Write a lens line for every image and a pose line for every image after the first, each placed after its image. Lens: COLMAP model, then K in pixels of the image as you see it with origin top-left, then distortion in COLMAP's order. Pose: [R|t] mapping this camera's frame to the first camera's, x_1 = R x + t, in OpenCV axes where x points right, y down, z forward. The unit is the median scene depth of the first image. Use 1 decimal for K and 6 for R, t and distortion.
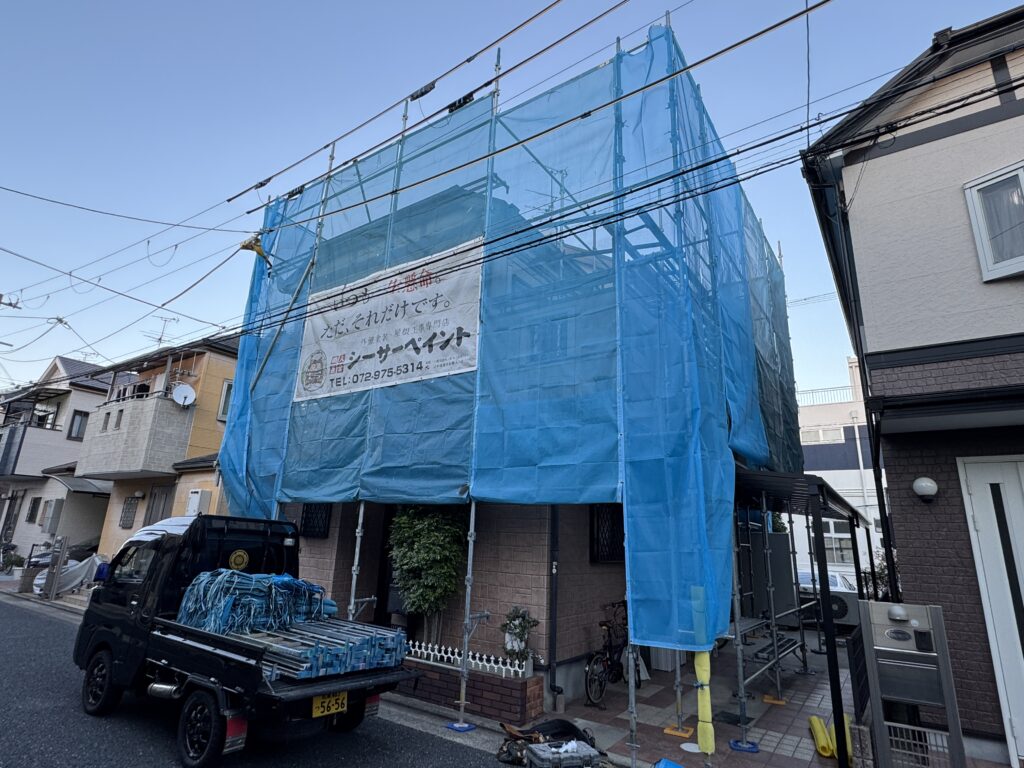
lens RADIAL K [[554.9, 0, 512.4], [0, 554.9, 379.8], [0, 0, 1]] dist [0.006192, 0.001257]
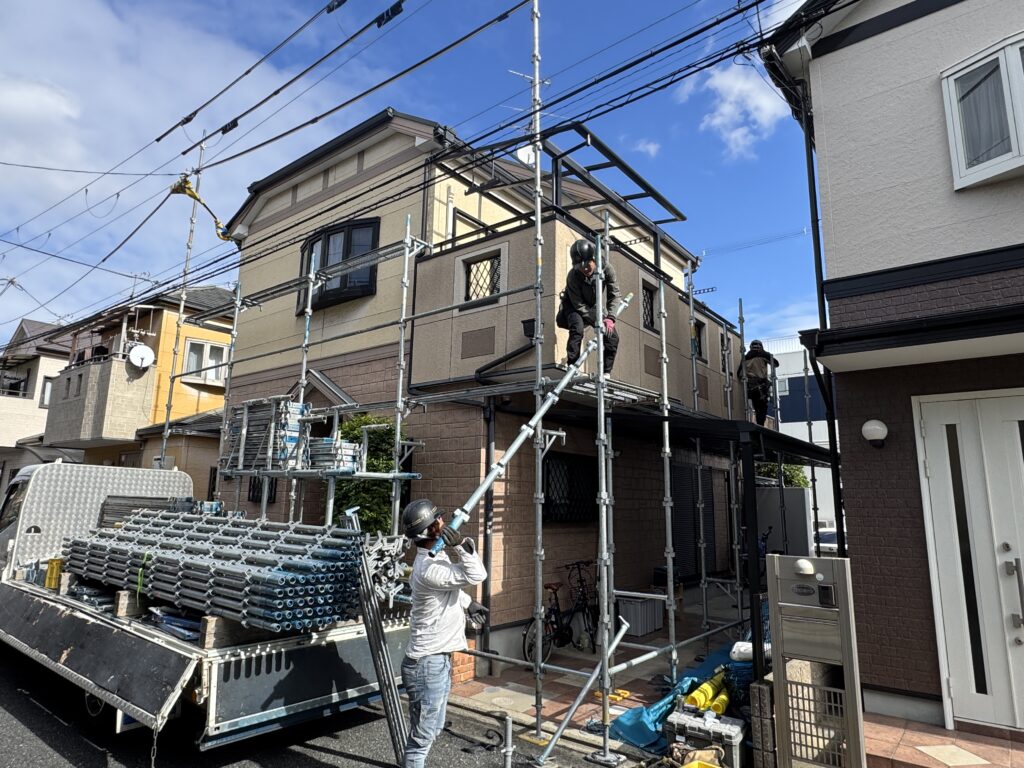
lens RADIAL K [[632.3, 0, 503.4], [0, 632.3, 376.0], [0, 0, 1]] dist [-0.008846, 0.014770]
pose [[0.997022, -0.034782, -0.068829, 0.167584], [0.040250, 0.996005, 0.079712, 0.001303], [0.065781, -0.082245, 0.994439, -0.023841]]
